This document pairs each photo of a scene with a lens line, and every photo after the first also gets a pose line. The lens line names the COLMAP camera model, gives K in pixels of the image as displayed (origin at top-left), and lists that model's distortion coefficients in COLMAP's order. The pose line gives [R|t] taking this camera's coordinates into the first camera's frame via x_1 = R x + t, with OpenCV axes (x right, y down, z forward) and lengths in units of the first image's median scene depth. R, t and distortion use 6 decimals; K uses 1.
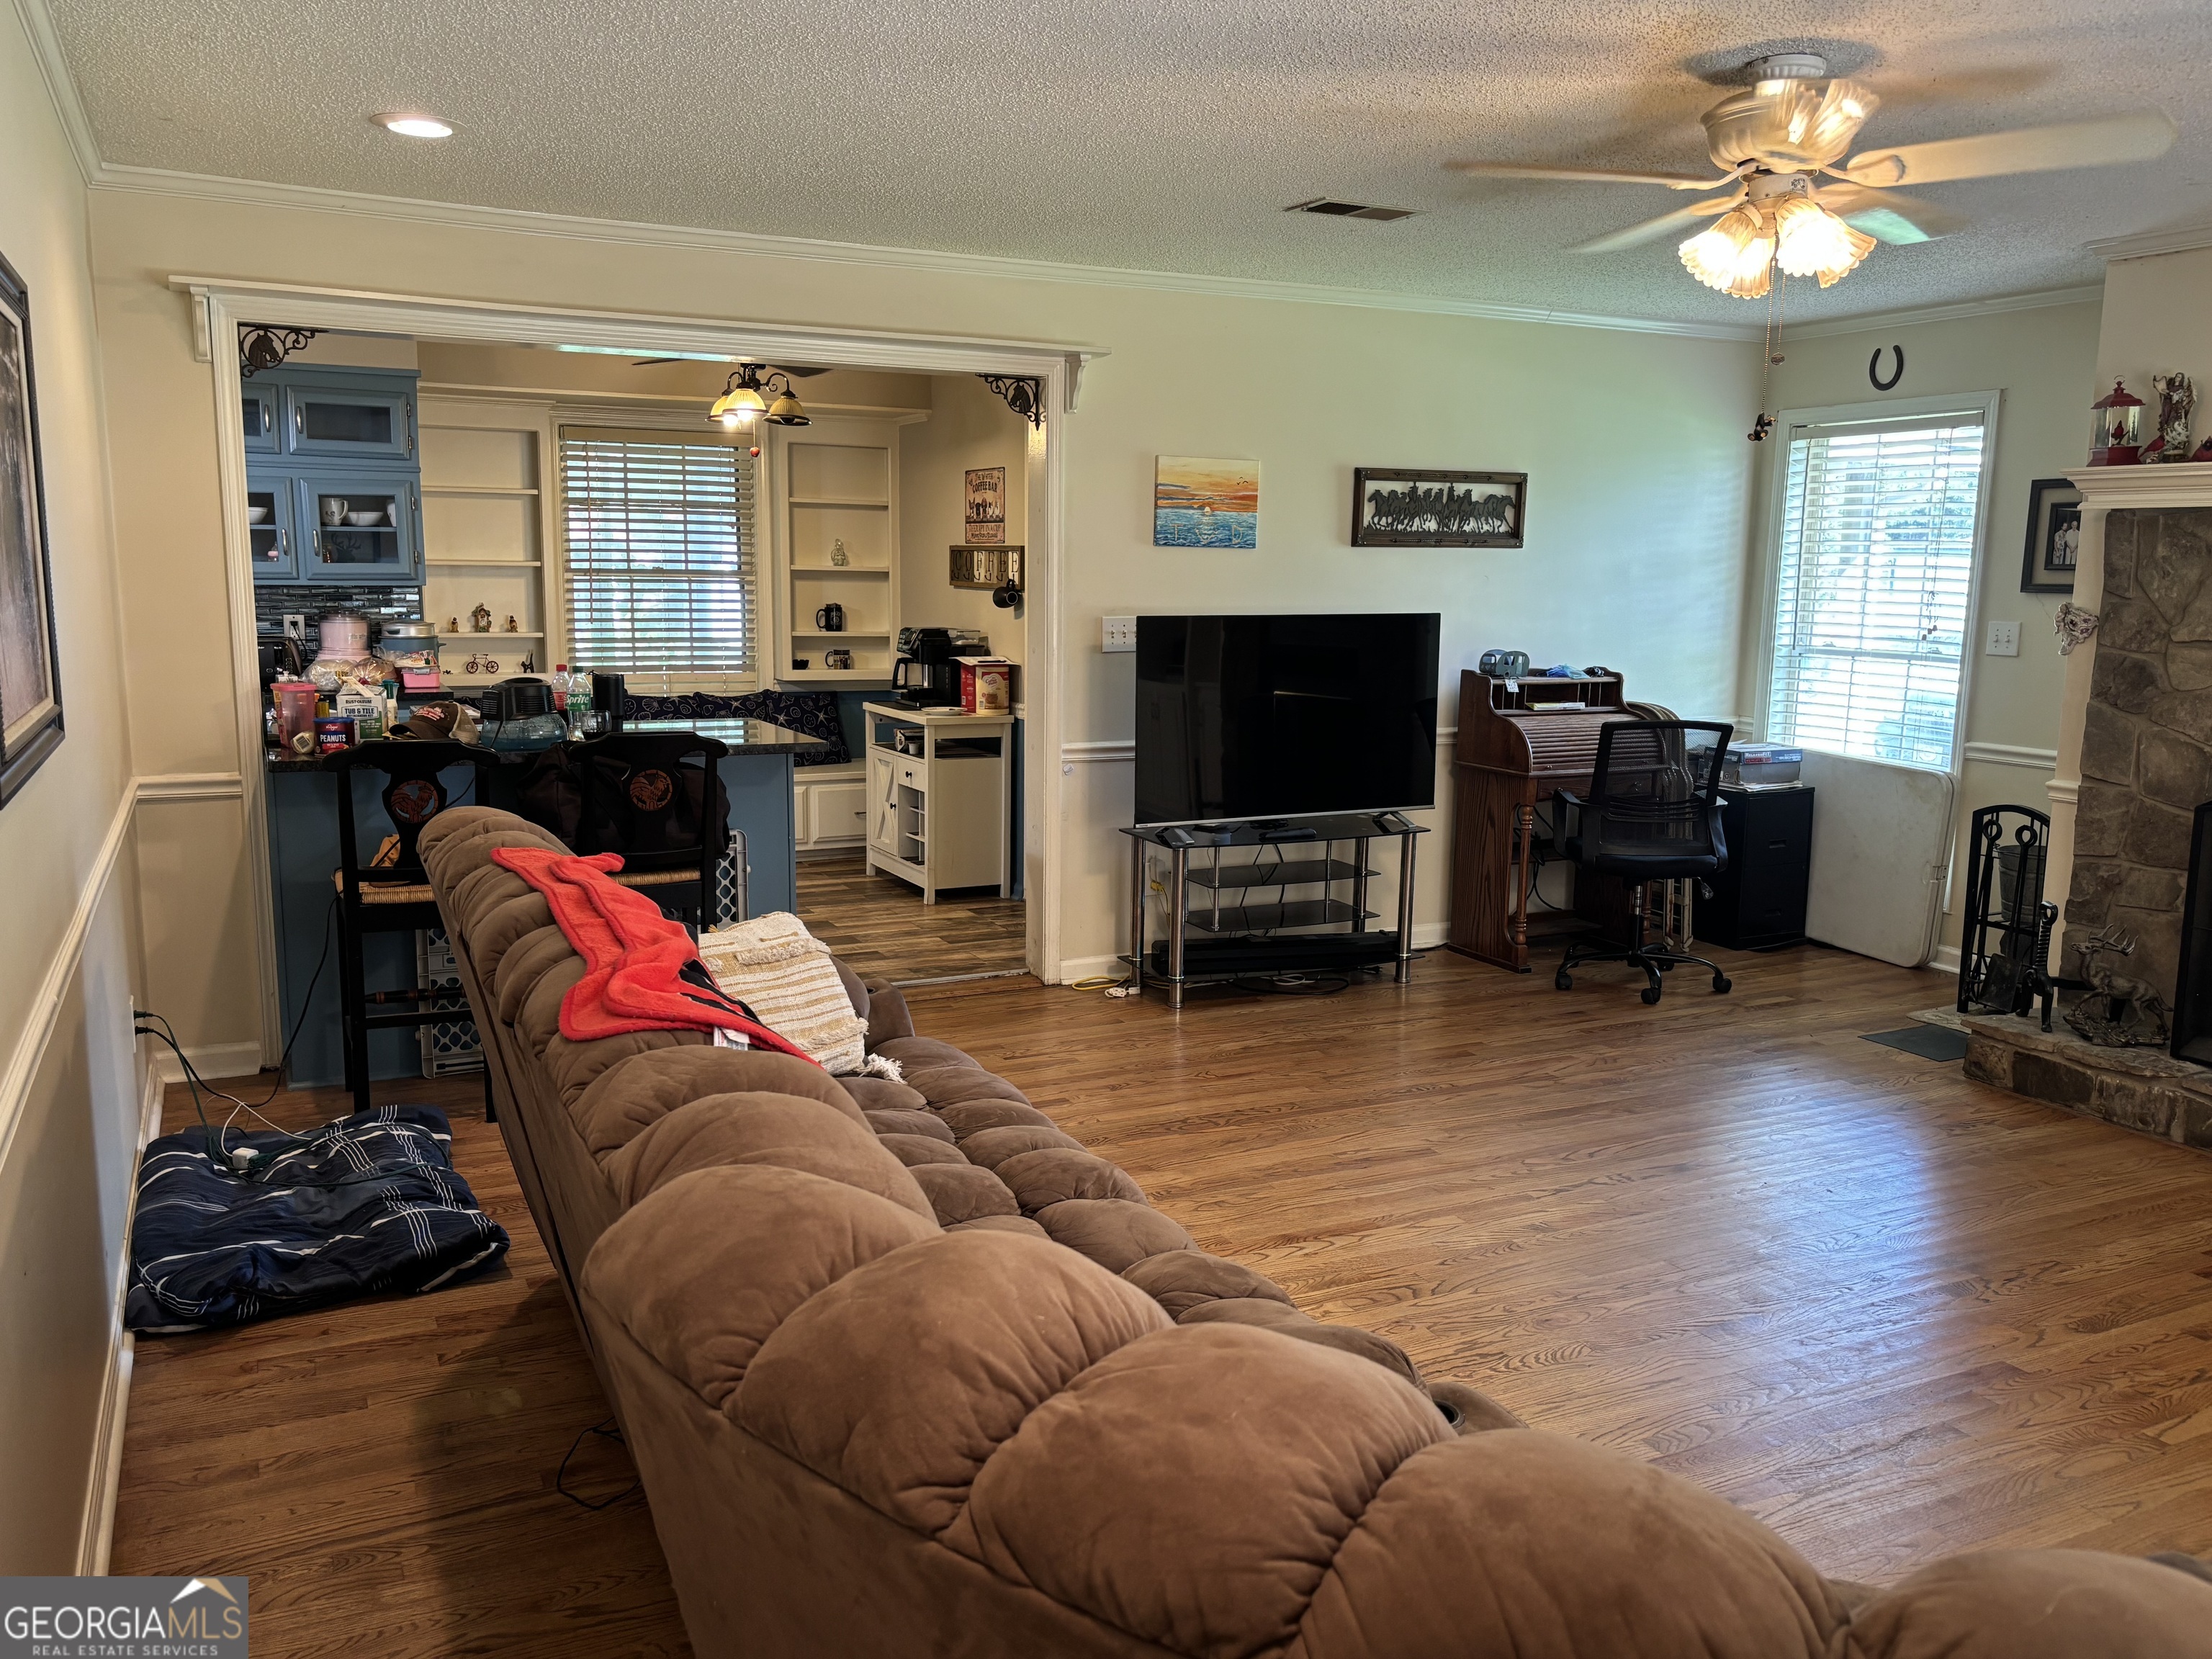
lens RADIAL K [[1720.2, 0, 1103.9], [0, 1720.2, 839.3], [0, 0, 1]] dist [0.068566, -0.089811]
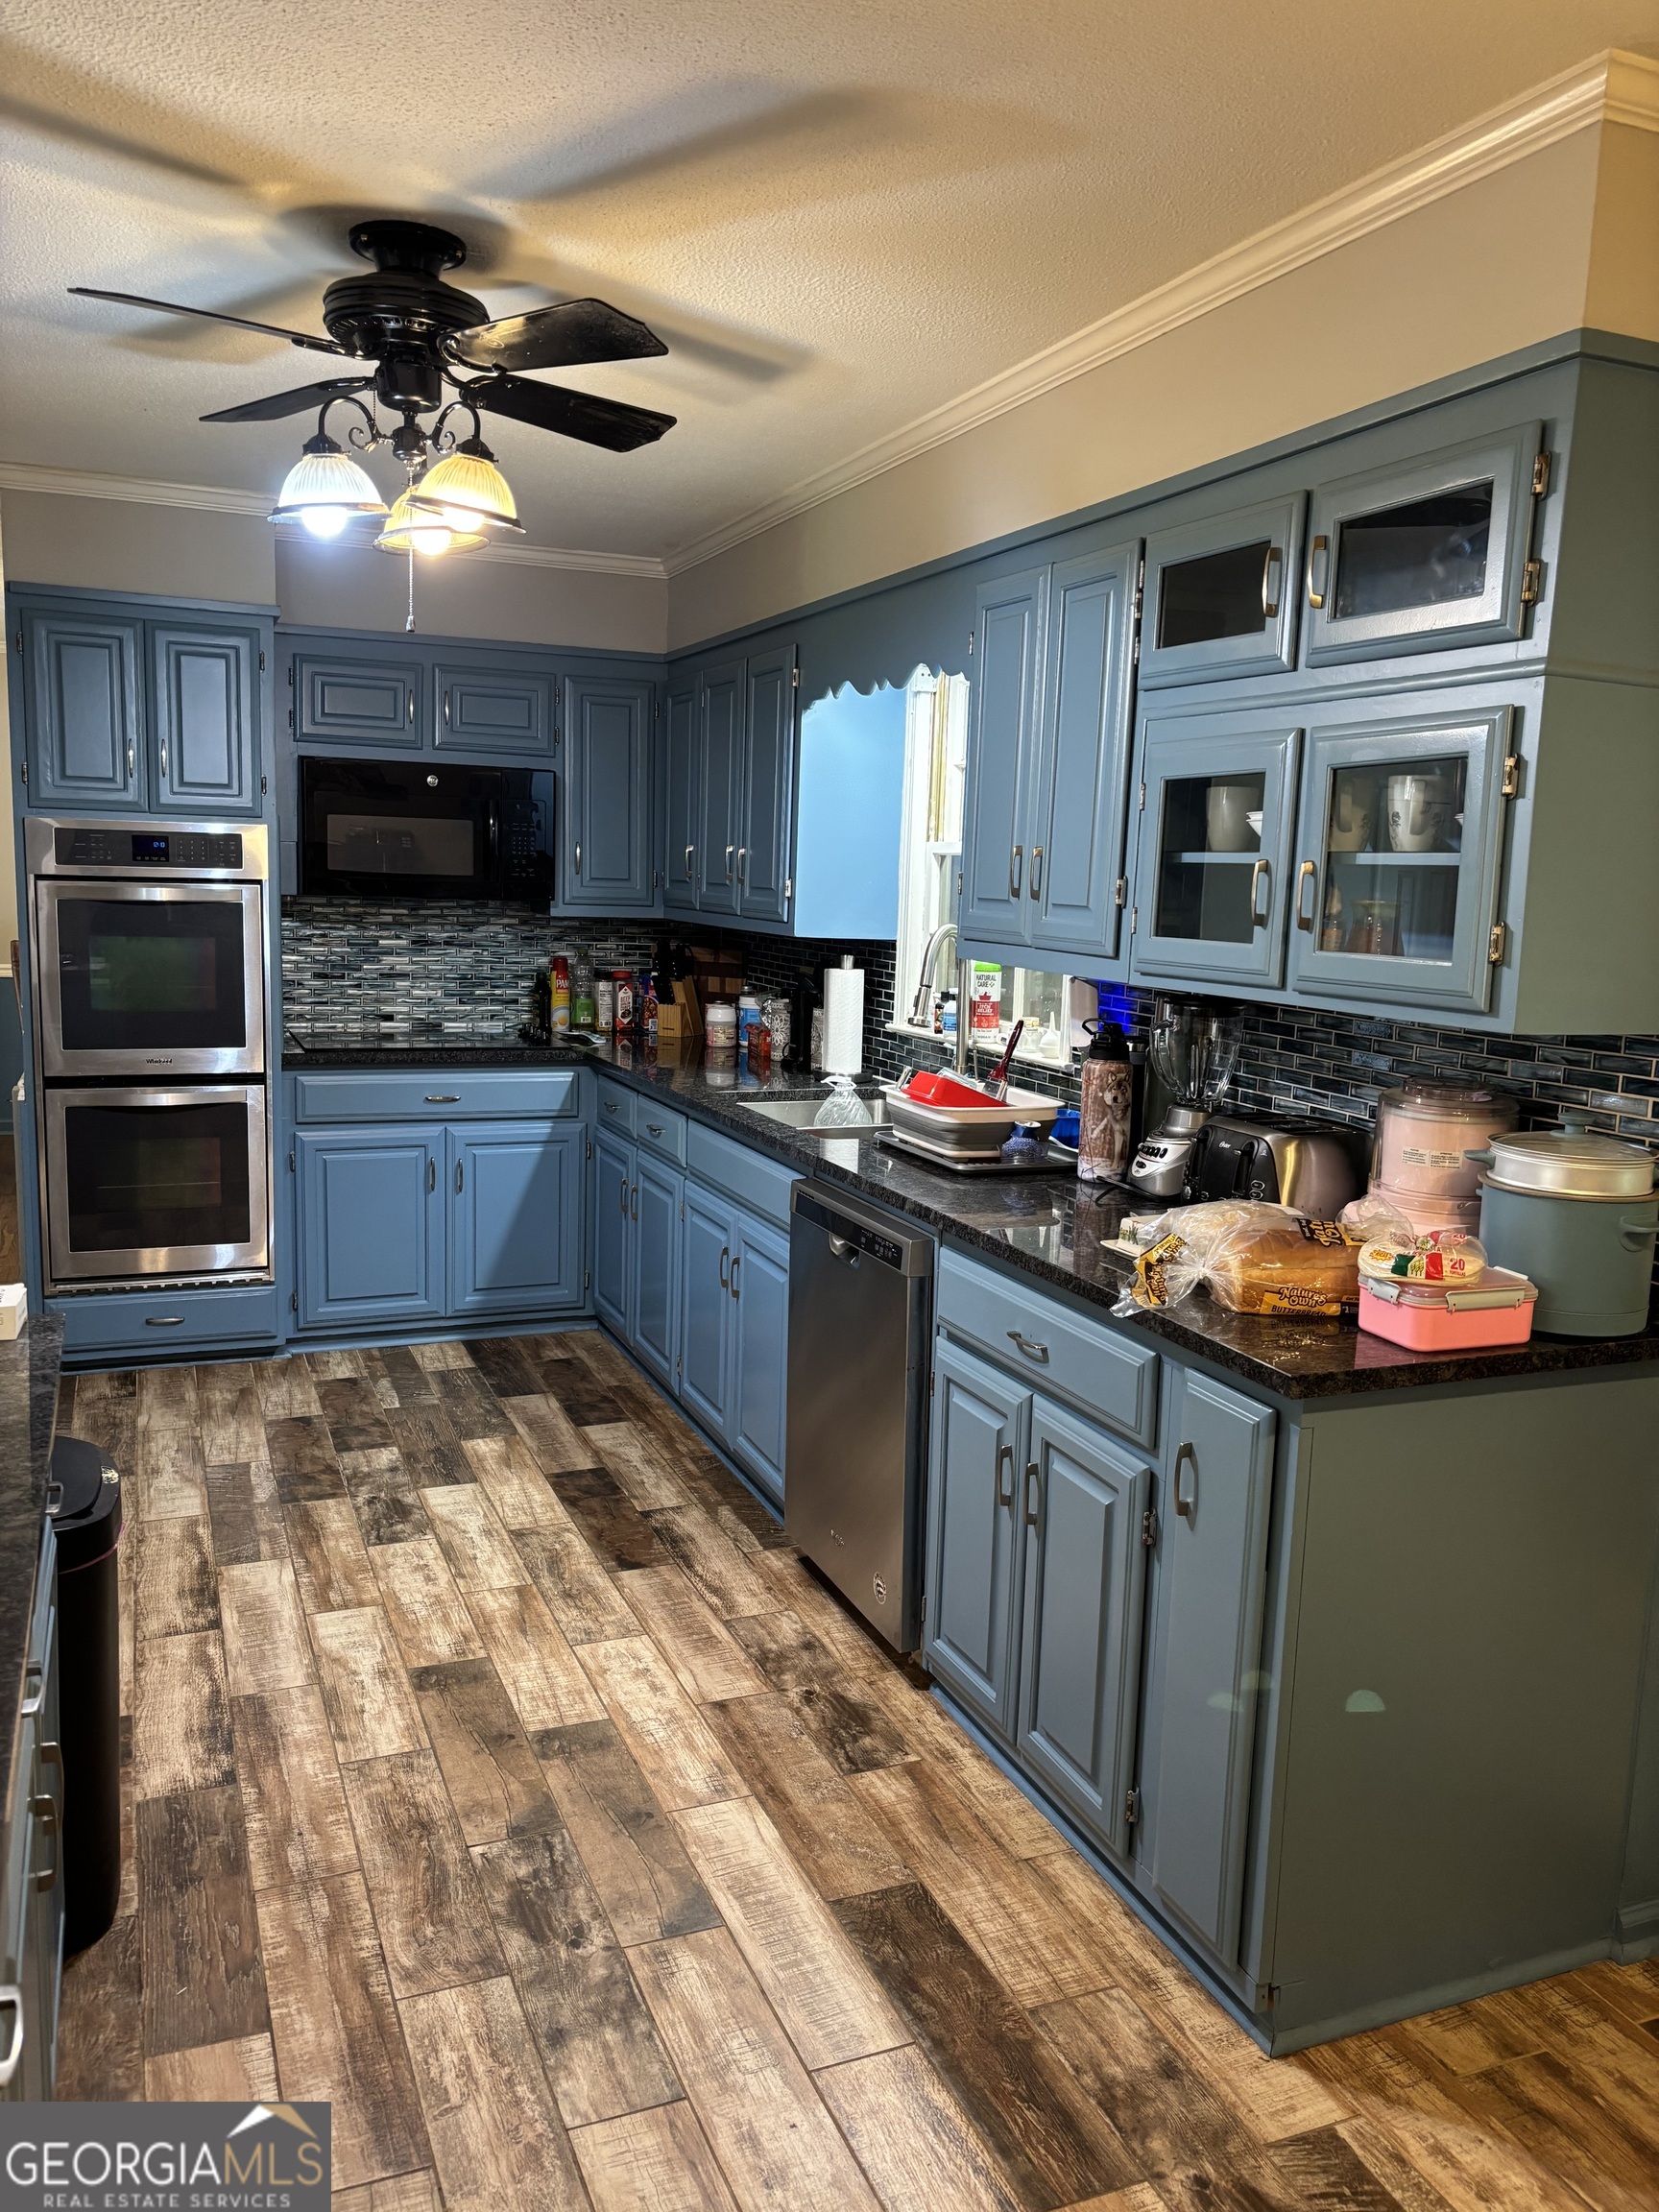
lens RADIAL K [[1671.1, 0, 840.4], [0, 1671.1, 1100.9], [0, 0, 1]] dist [0.055954, -0.066718]
pose [[-0.065652, 0.120124, -0.990586, -0.103616], [-0.199284, 0.971150, 0.130975, -0.201109], [0.977740, 0.206006, -0.039819, 1.200555]]
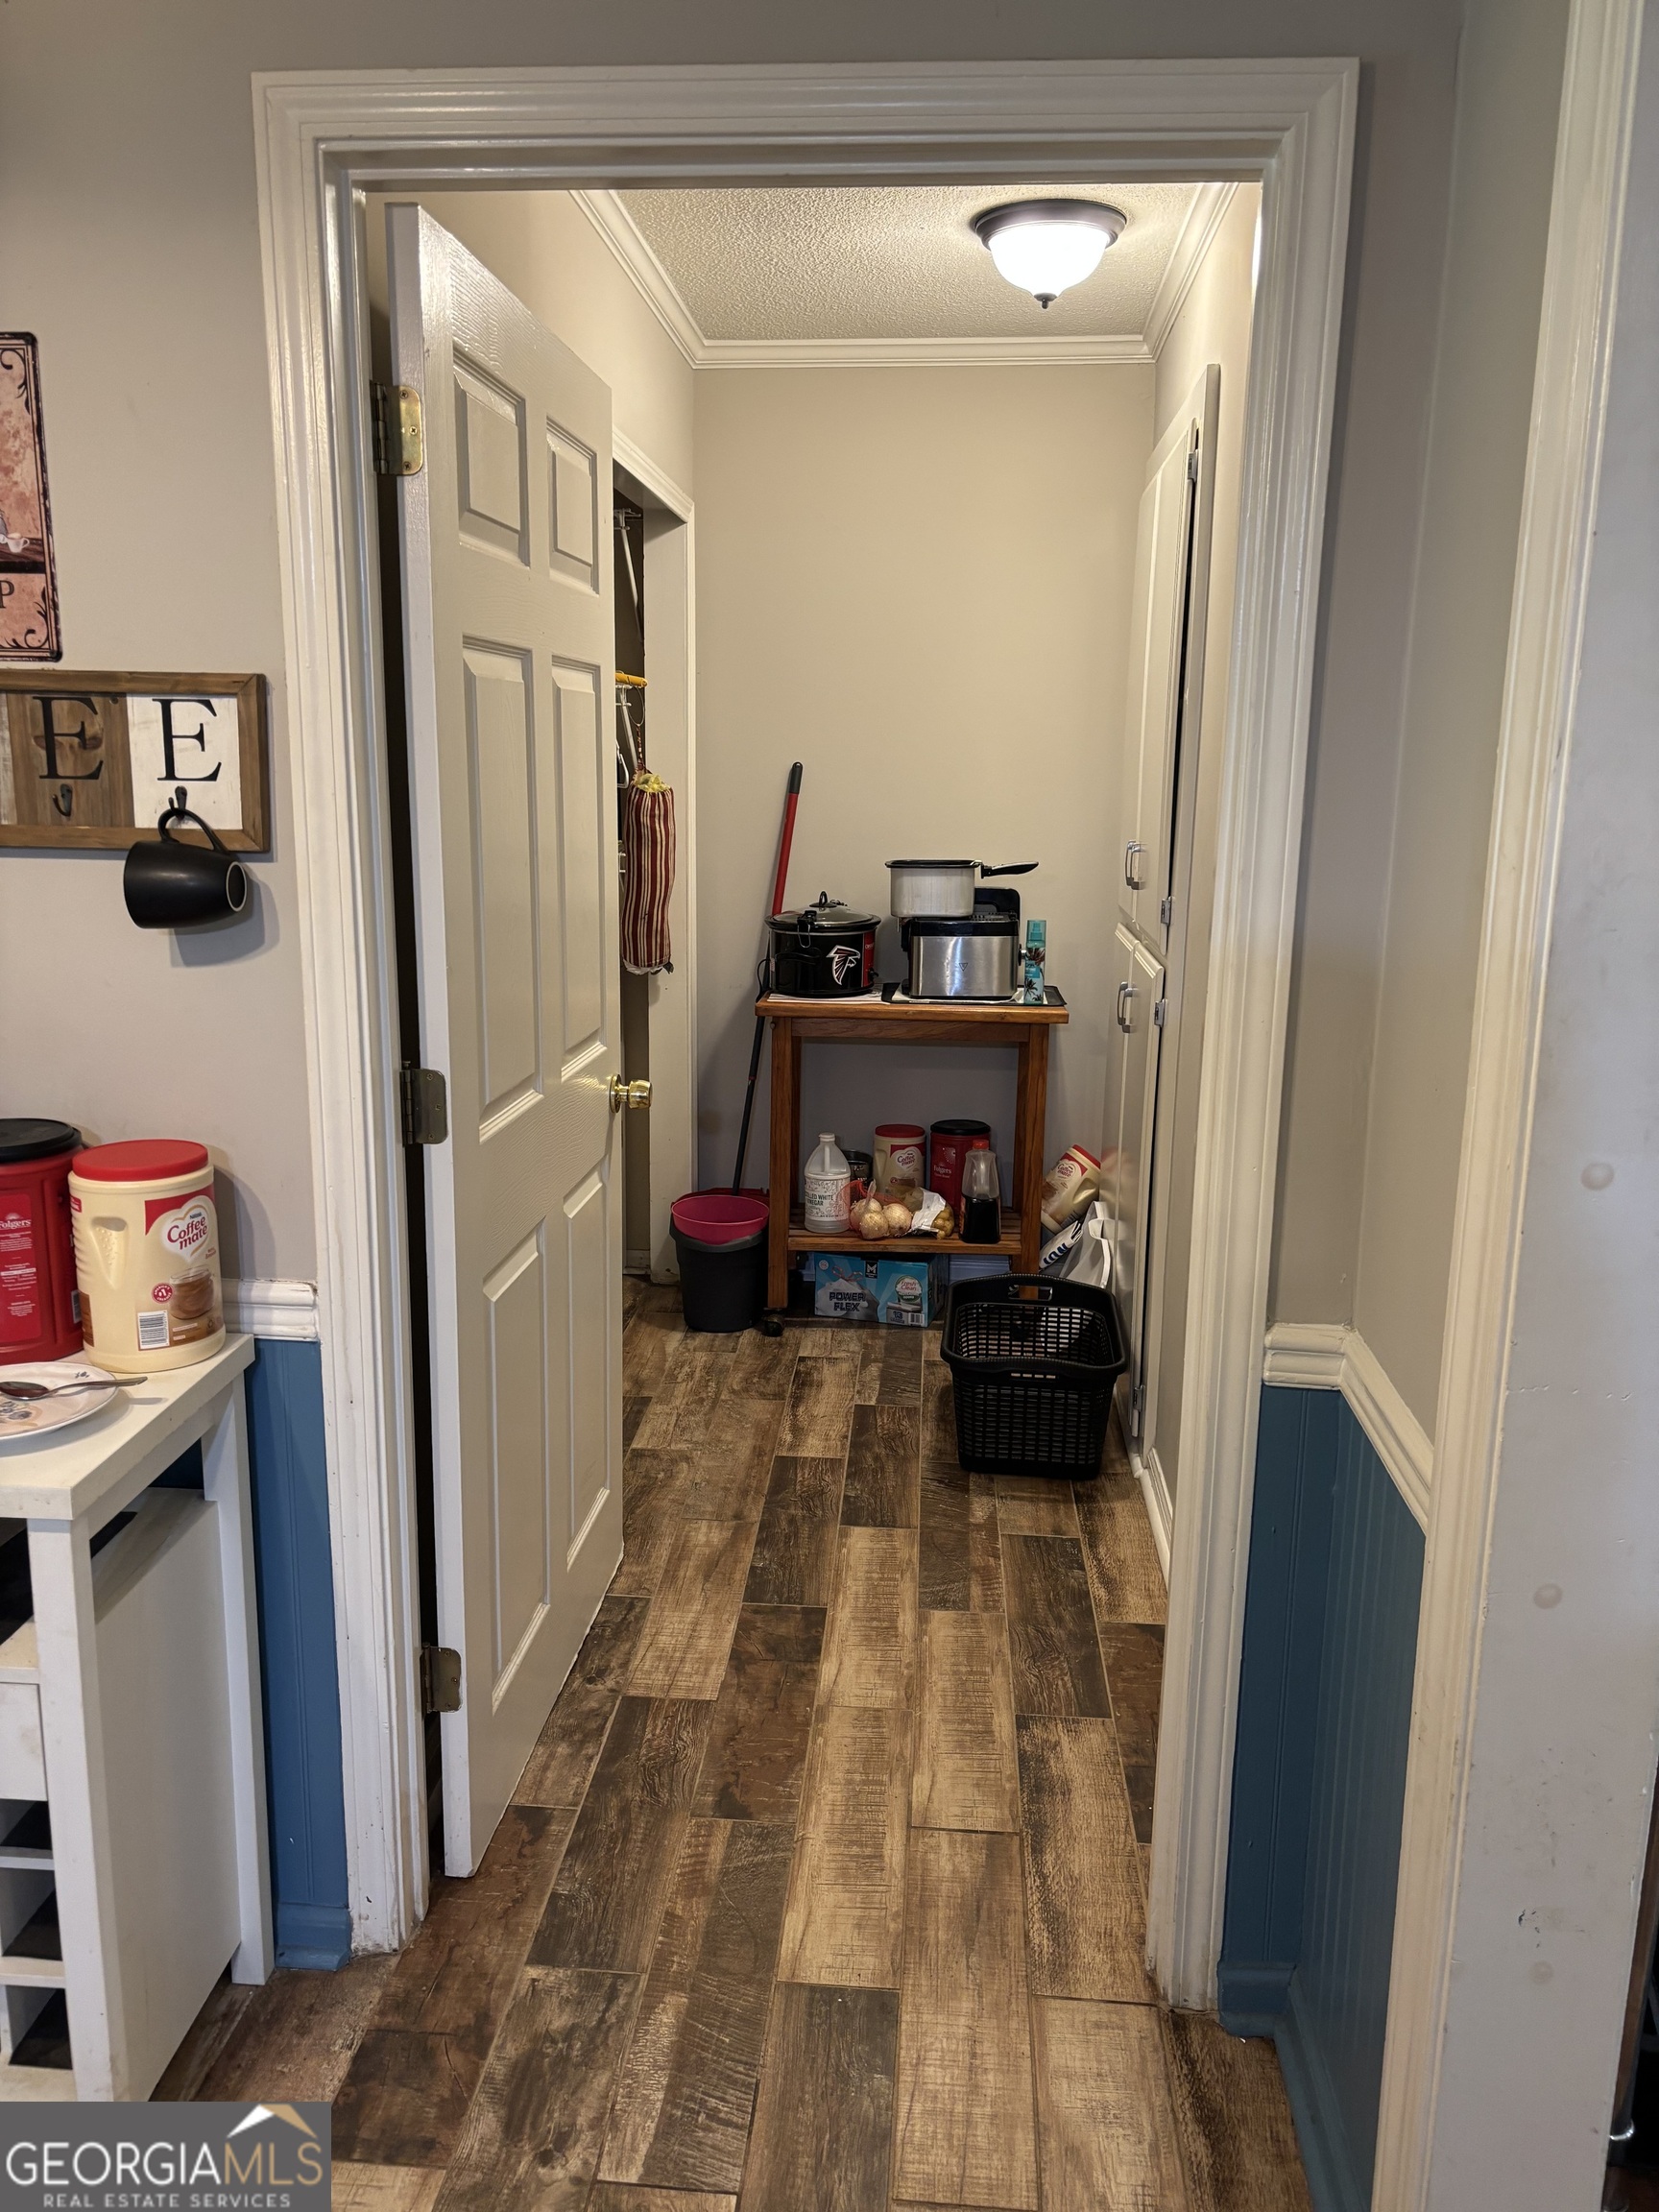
lens RADIAL K [[1671.1, 0, 810.3], [0, 1671.1, 1111.3], [0, 0, 1]] dist [0.055954, -0.066718]
pose [[0.519881, -0.185543, 0.833845, -0.307269], [0.128412, 0.982009, 0.138450, -0.184714], [-0.844532, 0.035098, 0.534354, 1.125632]]
